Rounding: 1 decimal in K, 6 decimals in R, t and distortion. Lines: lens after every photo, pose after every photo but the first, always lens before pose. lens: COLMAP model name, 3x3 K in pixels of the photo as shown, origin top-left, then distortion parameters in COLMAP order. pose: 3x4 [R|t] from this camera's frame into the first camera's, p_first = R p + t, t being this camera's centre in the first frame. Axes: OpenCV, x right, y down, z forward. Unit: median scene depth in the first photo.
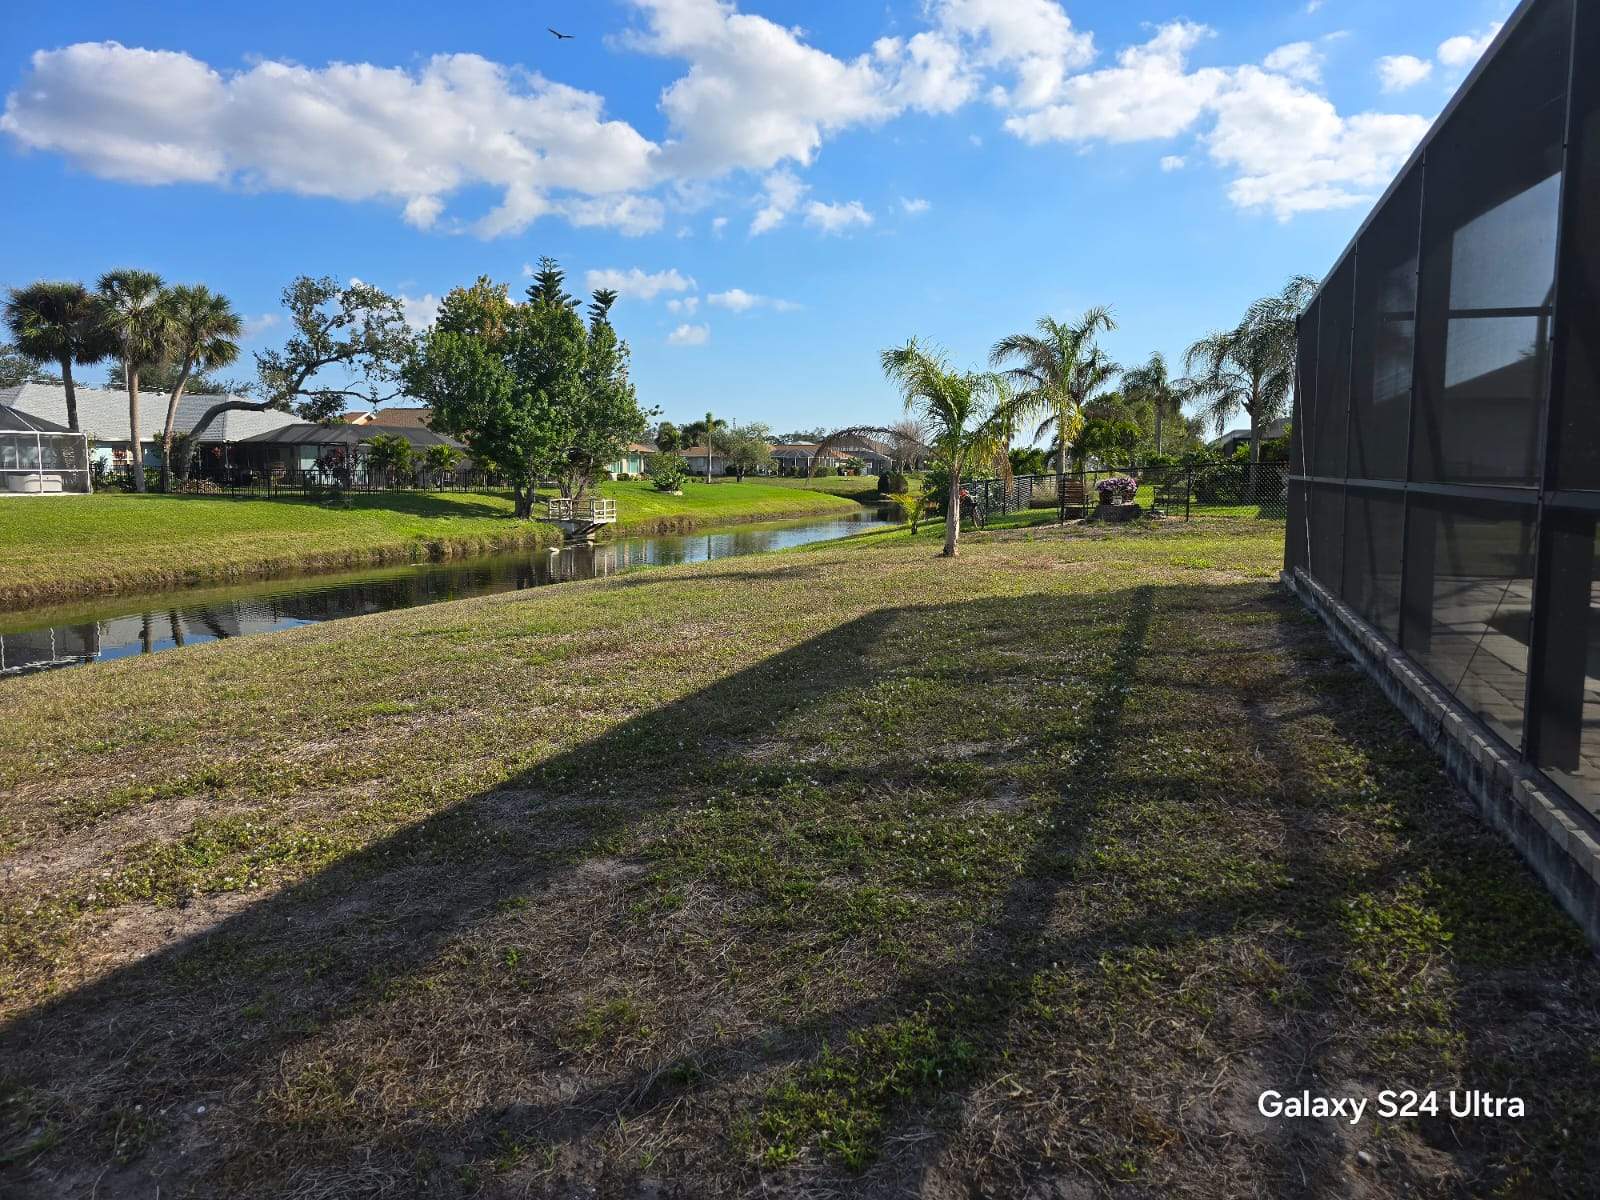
lens RADIAL K [[1069.6, 0, 841.0], [0, 1069.6, 599.7], [0, 0, 1]] dist [0.032444, -0.027260]
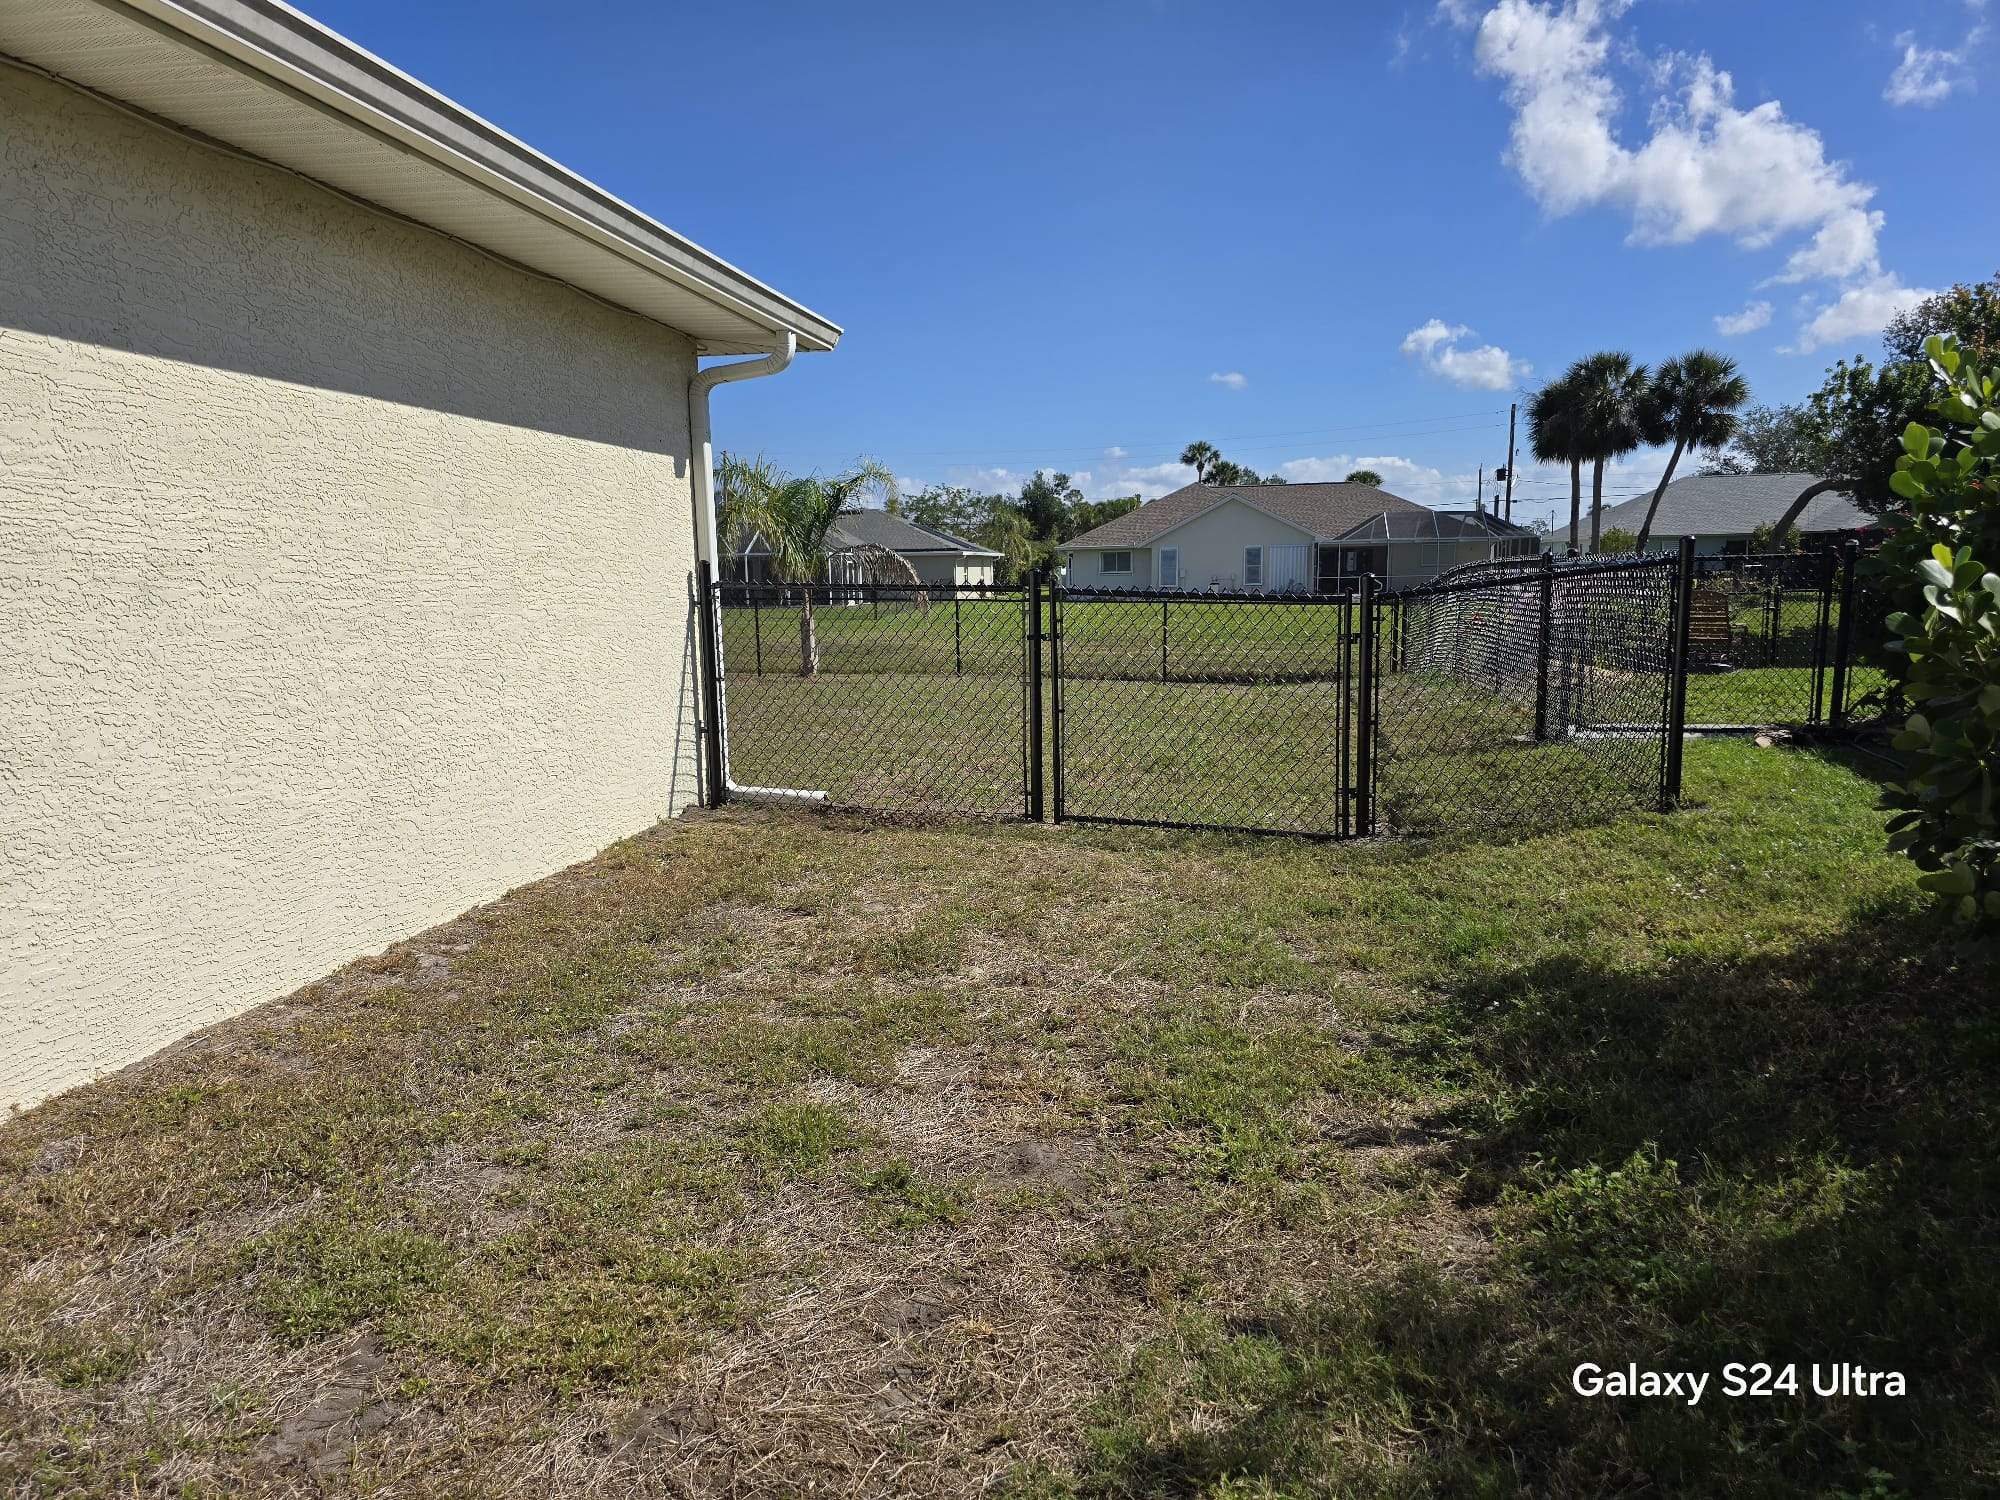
lens RADIAL K [[1333.0, 0, 1009.0], [0, 1333.0, 771.2], [0, 0, 1]] dist [0.063247, -0.058174]
pose [[0.140826, 0.136561, -0.980571, 0.364768], [-0.103093, 0.987080, 0.122661, -0.034769], [0.984652, 0.083816, 0.153085, 0.285898]]
